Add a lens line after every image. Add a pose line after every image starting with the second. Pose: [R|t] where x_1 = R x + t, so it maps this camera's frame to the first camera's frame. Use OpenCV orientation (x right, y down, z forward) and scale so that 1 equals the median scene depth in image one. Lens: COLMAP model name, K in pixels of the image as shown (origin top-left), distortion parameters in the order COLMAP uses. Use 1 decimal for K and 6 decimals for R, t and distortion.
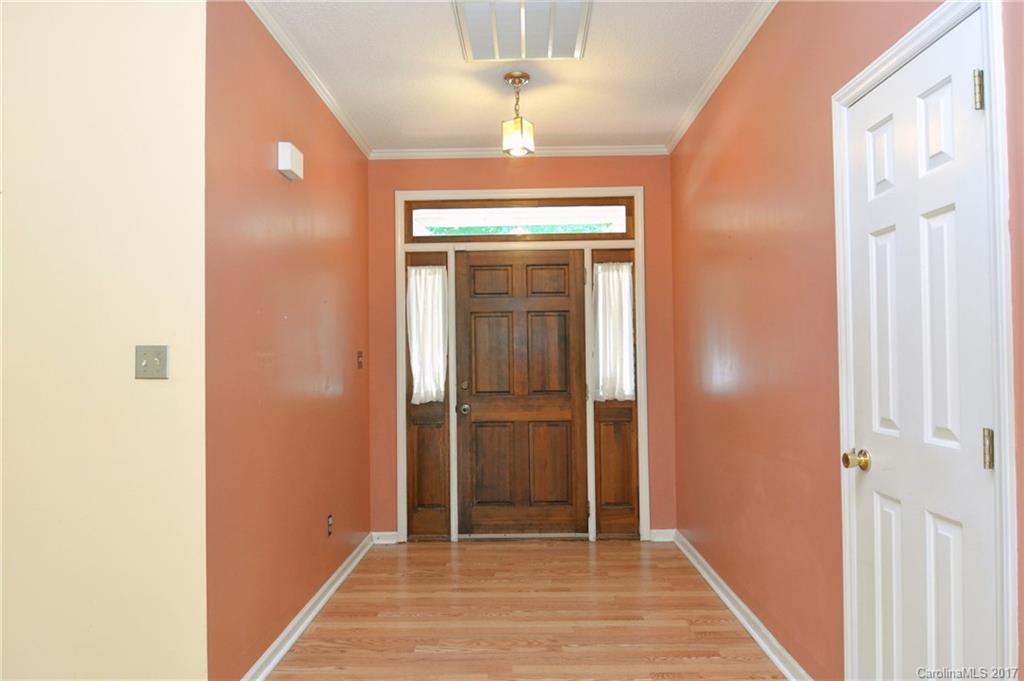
lens RADIAL K [[625.6, 0, 515.3], [0, 625.6, 347.0], [0, 0, 1]] dist [0.002212, -0.022921]
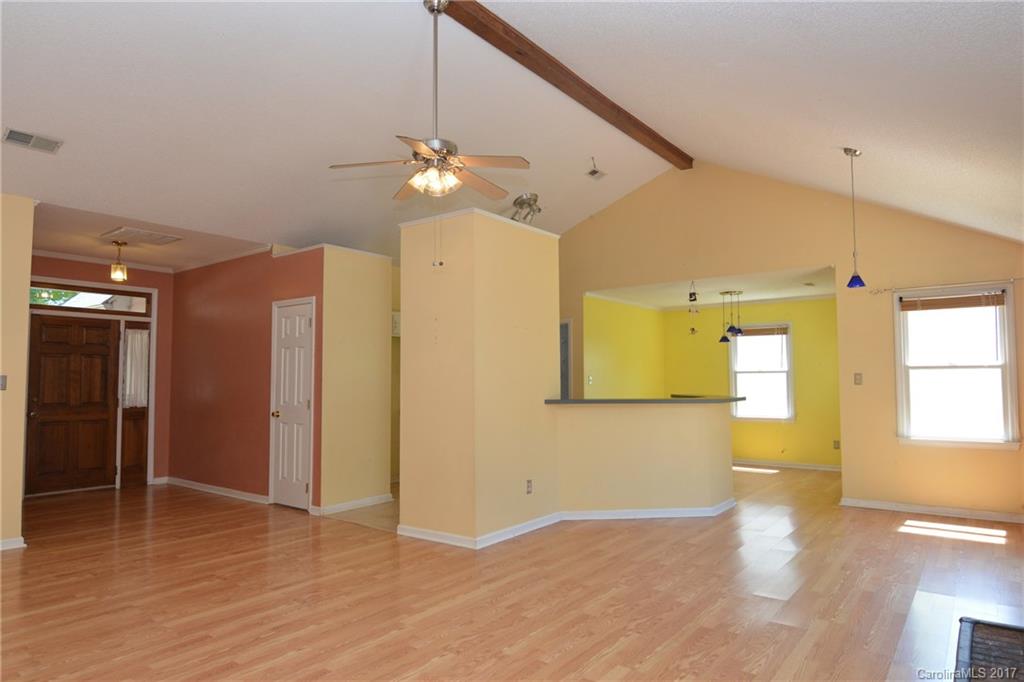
lens RADIAL K [[625.6, 0, 512.3], [0, 625.6, 345.7], [0, 0, 1]] dist [0.002212, -0.022921]
pose [[0.592069, 0.057529, 0.803831, -0.635769], [-0.019301, 0.998175, -0.057221, -0.007897], [-0.805656, 0.018364, 0.592099, -0.902423]]
